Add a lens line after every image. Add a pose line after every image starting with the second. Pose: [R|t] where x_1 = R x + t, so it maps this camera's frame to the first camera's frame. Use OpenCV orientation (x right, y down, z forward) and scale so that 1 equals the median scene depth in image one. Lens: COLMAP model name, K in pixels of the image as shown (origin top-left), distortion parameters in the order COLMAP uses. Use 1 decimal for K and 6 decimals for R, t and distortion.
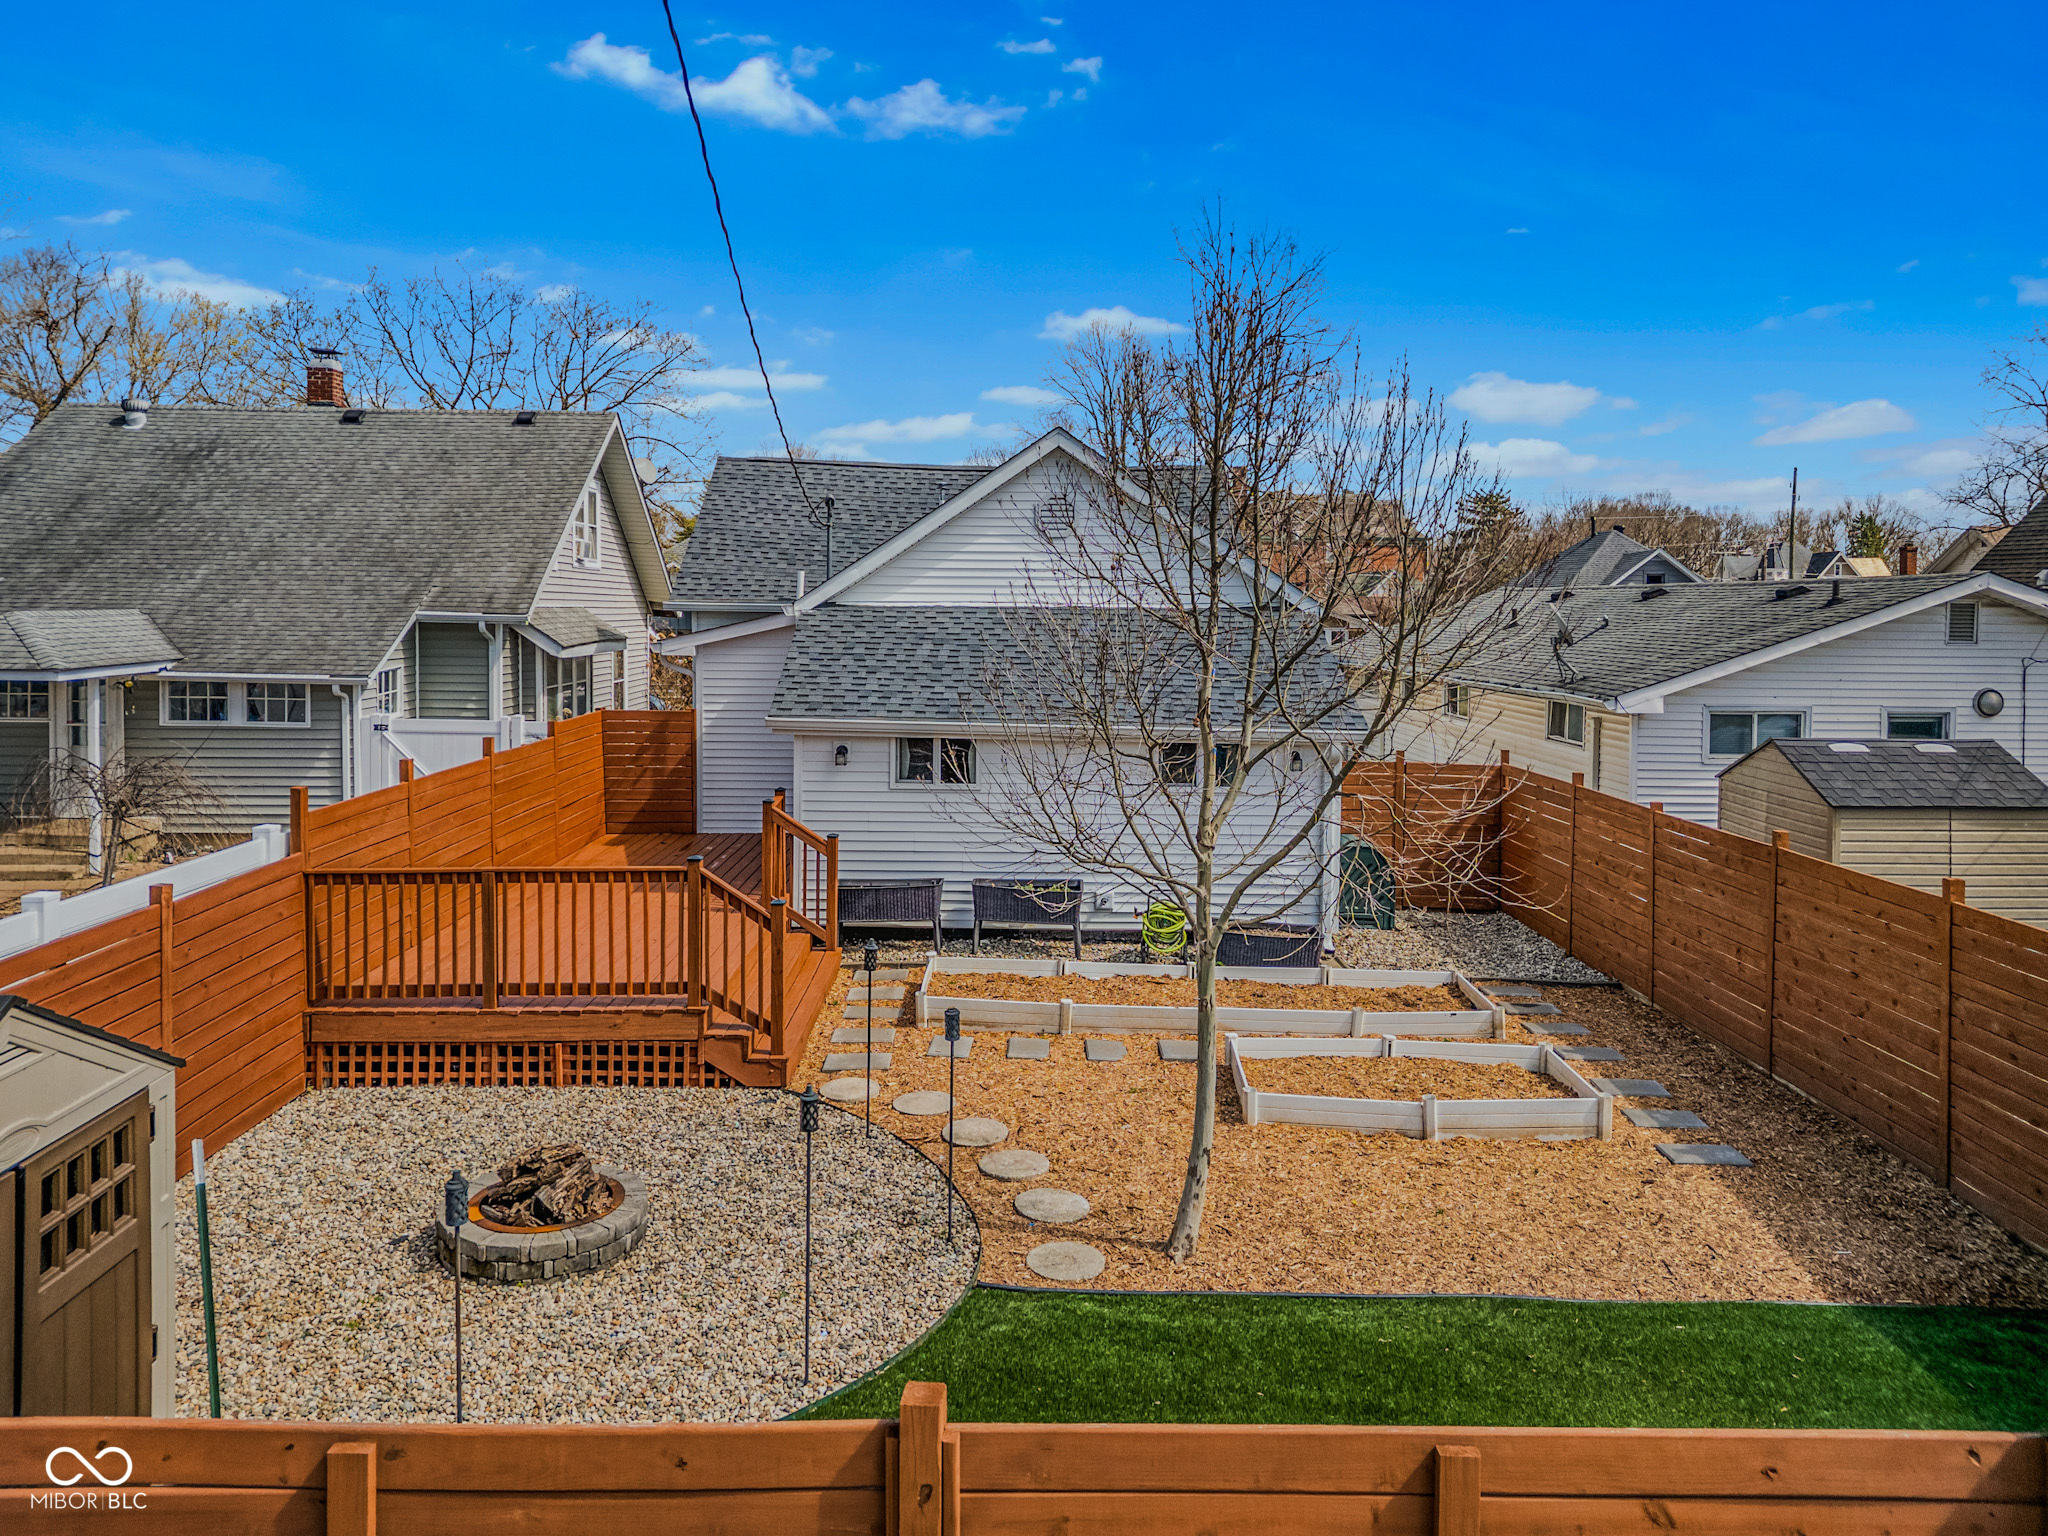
lens RADIAL K [[1456.3, 0, 1030.1], [0, 1456.3, 627.1], [0, 0, 1]] dist [0.038561, -0.043249]
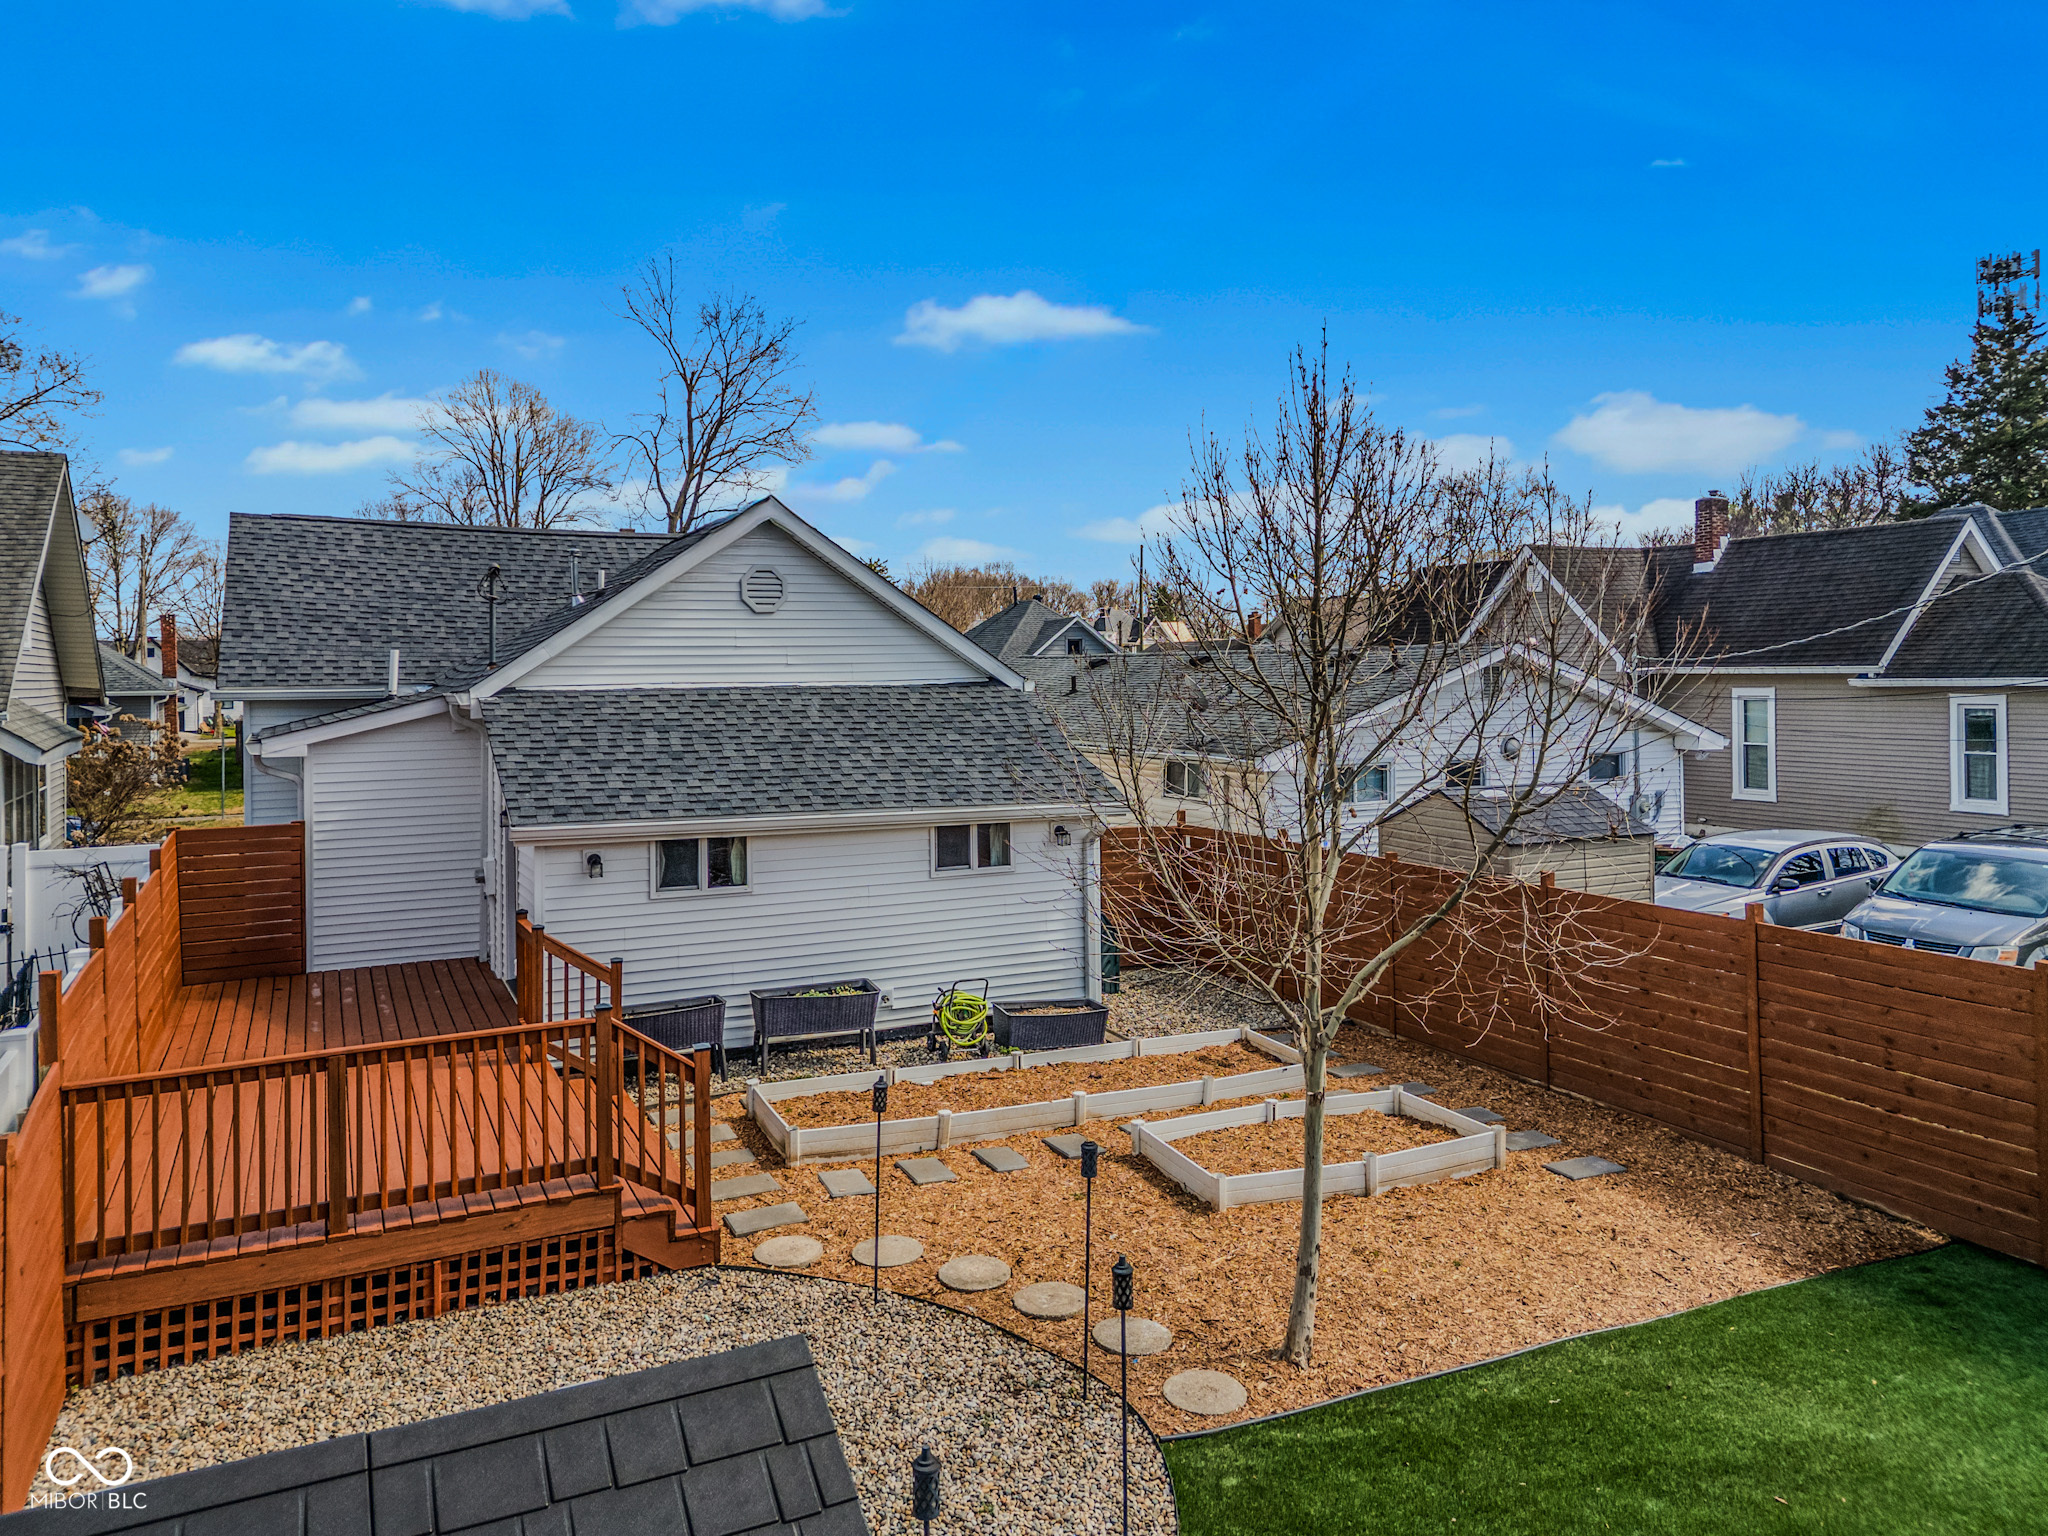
lens RADIAL K [[1451.4, 0, 1027.1], [0, 1451.4, 671.9], [0, 0, 1]] dist [0.035836, -0.031617]
pose [[0.907810, -0.018911, 0.418955, -0.355657], [0.024741, 0.999658, -0.008486, -0.018748], [-0.418651, 0.018069, 0.907967, 0.143990]]
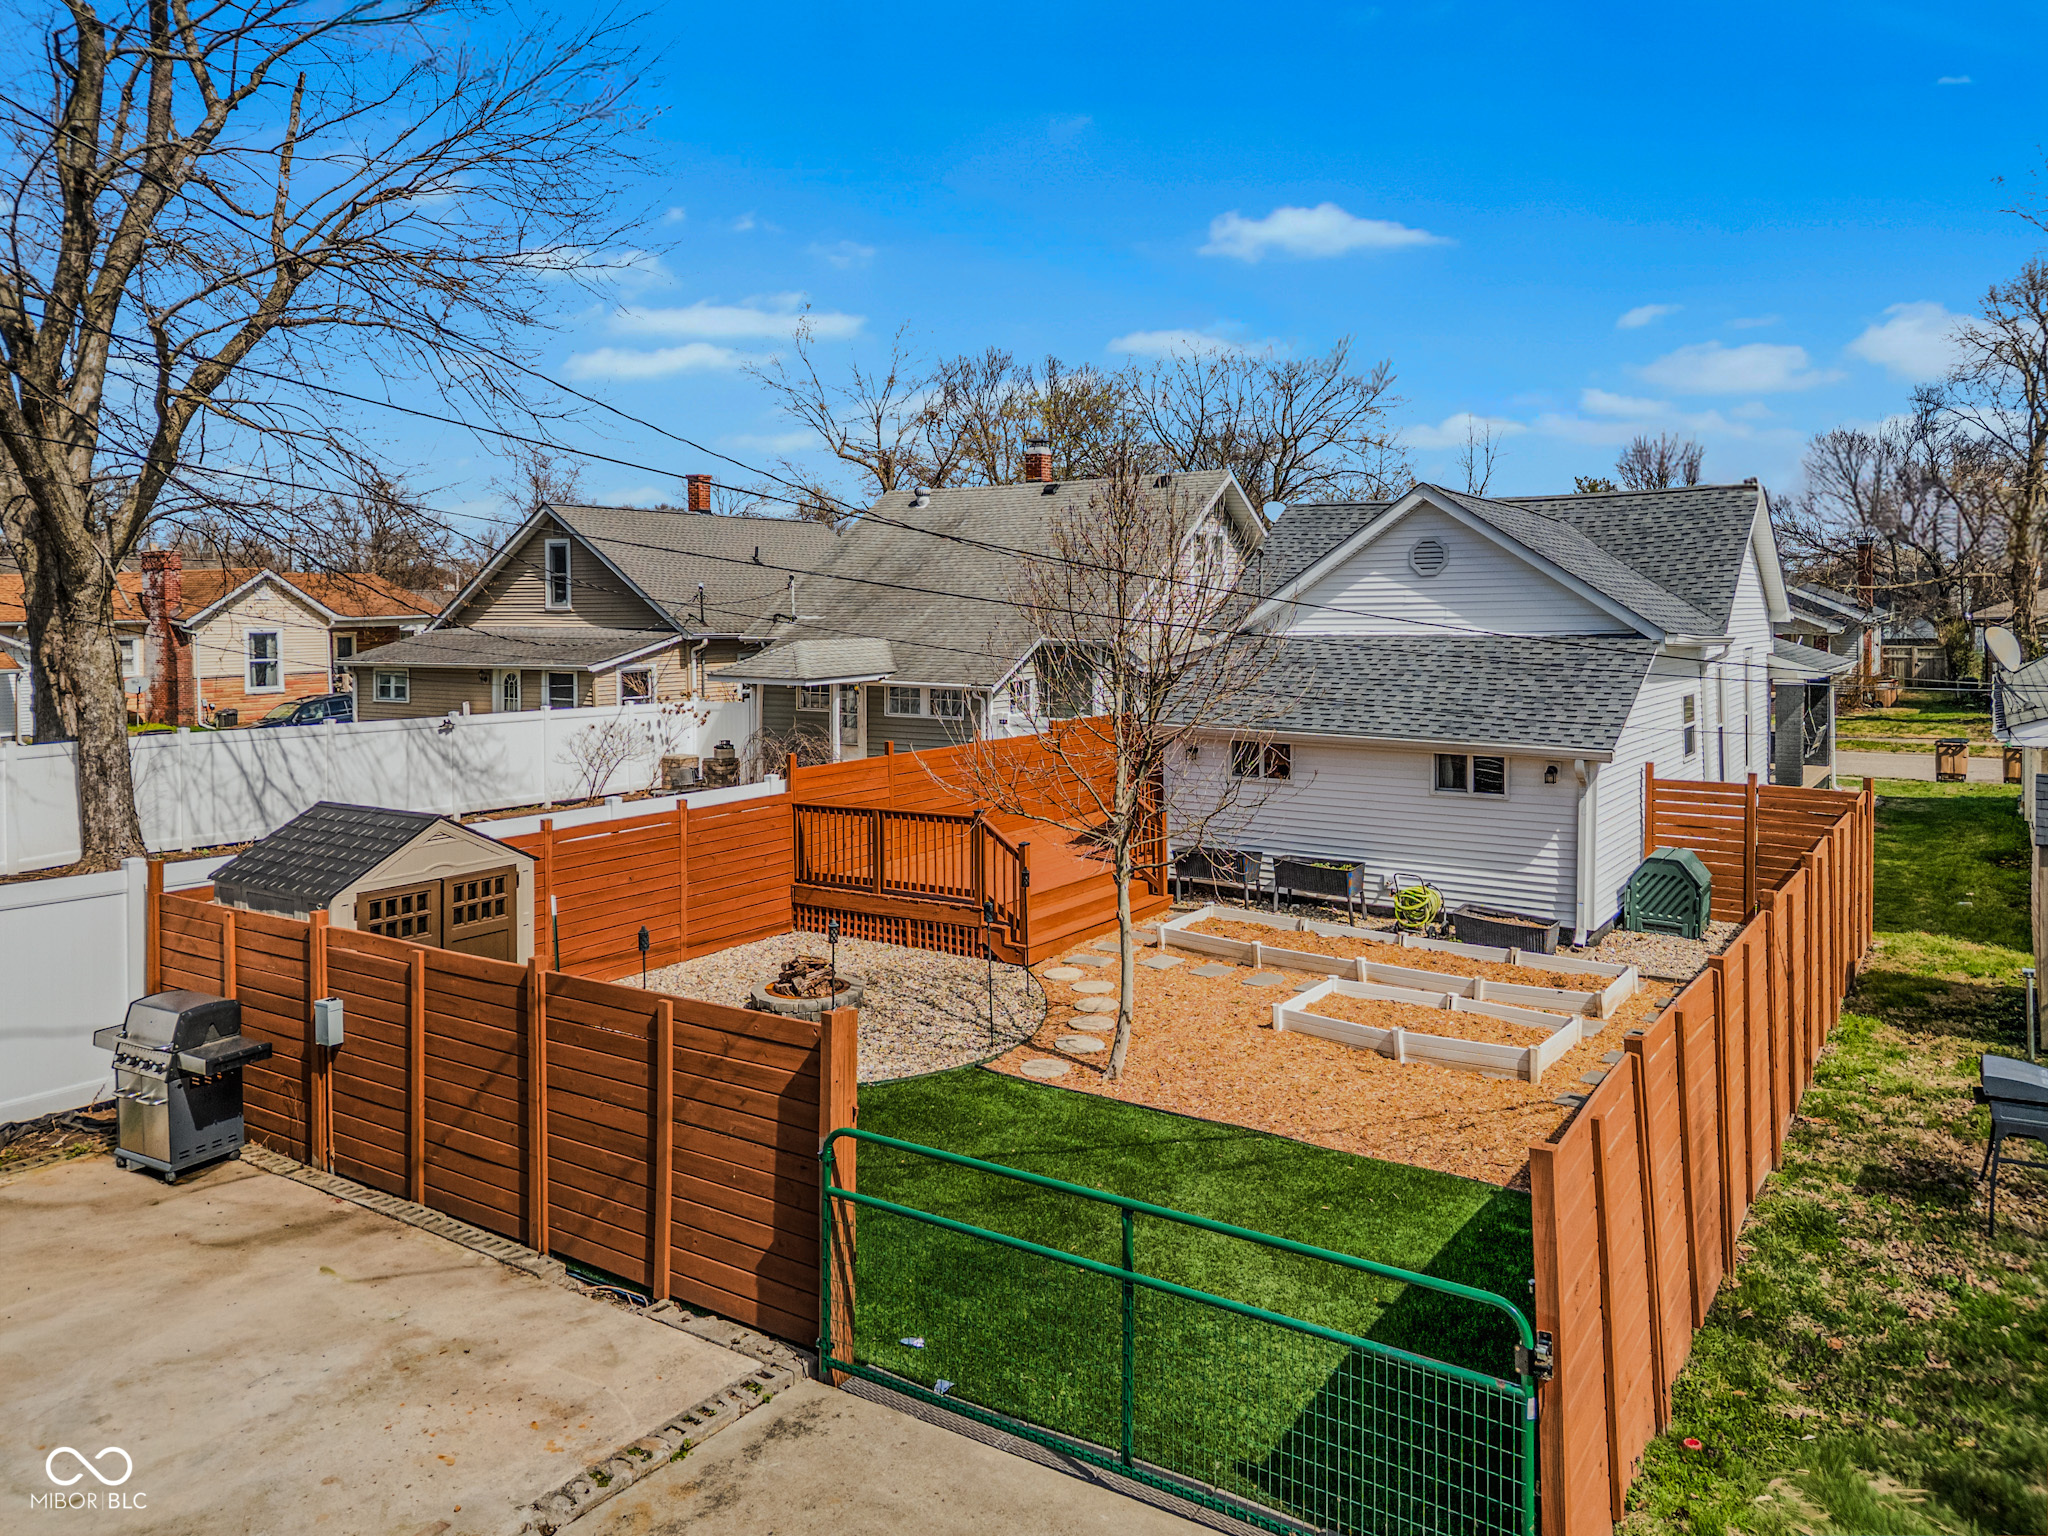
lens RADIAL K [[1456.3, 0, 1030.1], [0, 1456.3, 627.1], [0, 0, 1]] dist [0.038561, -0.043249]
pose [[0.814465, -0.007359, -0.580165, 0.717179], [0.006183, 0.999973, -0.004004, -0.030745], [0.580179, -0.000326, 0.814489, -0.228505]]
